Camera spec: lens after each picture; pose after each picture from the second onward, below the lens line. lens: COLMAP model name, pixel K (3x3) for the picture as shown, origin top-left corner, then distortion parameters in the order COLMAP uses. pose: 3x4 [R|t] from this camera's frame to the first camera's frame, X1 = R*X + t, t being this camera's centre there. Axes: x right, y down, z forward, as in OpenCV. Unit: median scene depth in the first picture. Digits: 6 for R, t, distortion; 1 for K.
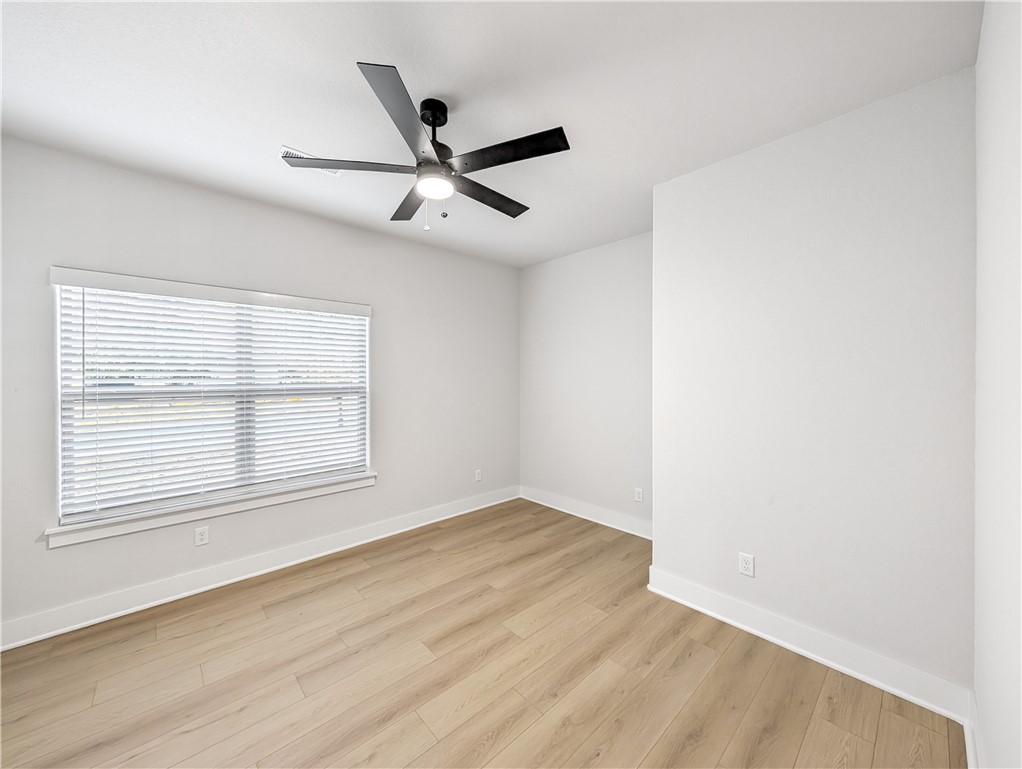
lens RADIAL K [[390.0, 0, 512.2], [0, 390.0, 381.1], [0, 0, 1]] dist [0.002427, 0.000280]
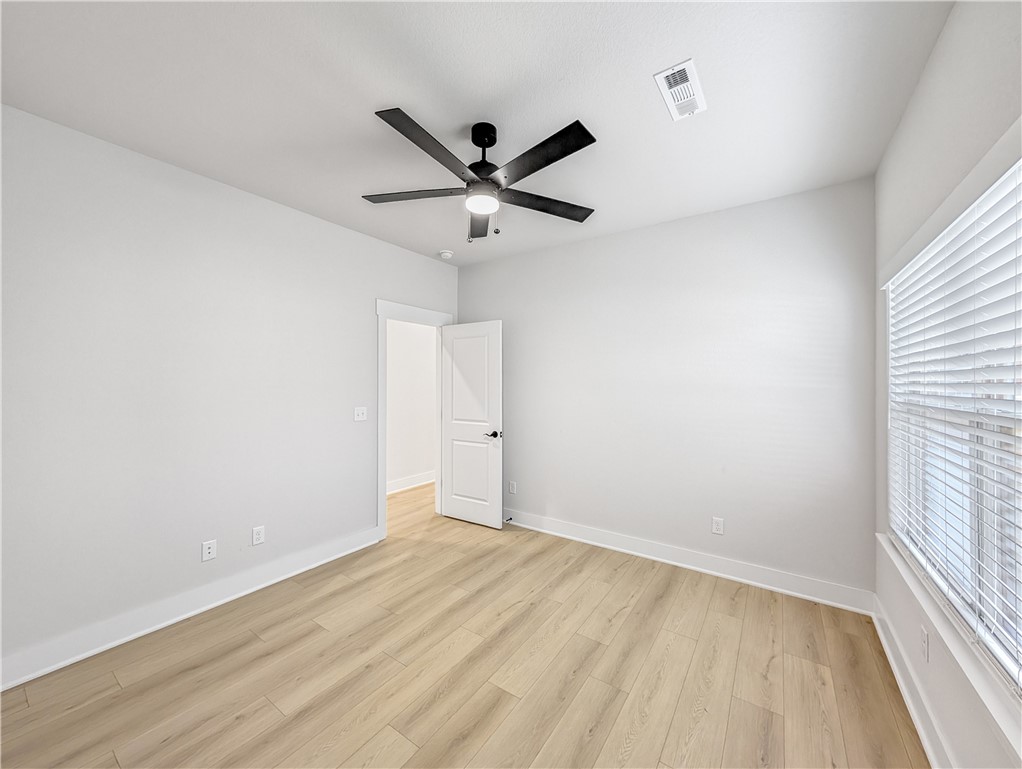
lens RADIAL K [[390.0, 0, 512.2], [0, 390.0, 381.1], [0, 0, 1]] dist [0.002427, 0.000280]
pose [[-0.976363, -0.002087, -0.216128, -0.043683], [-0.003053, 0.999987, 0.004135, -0.011721], [0.216117, 0.004697, -0.976356, 1.910638]]
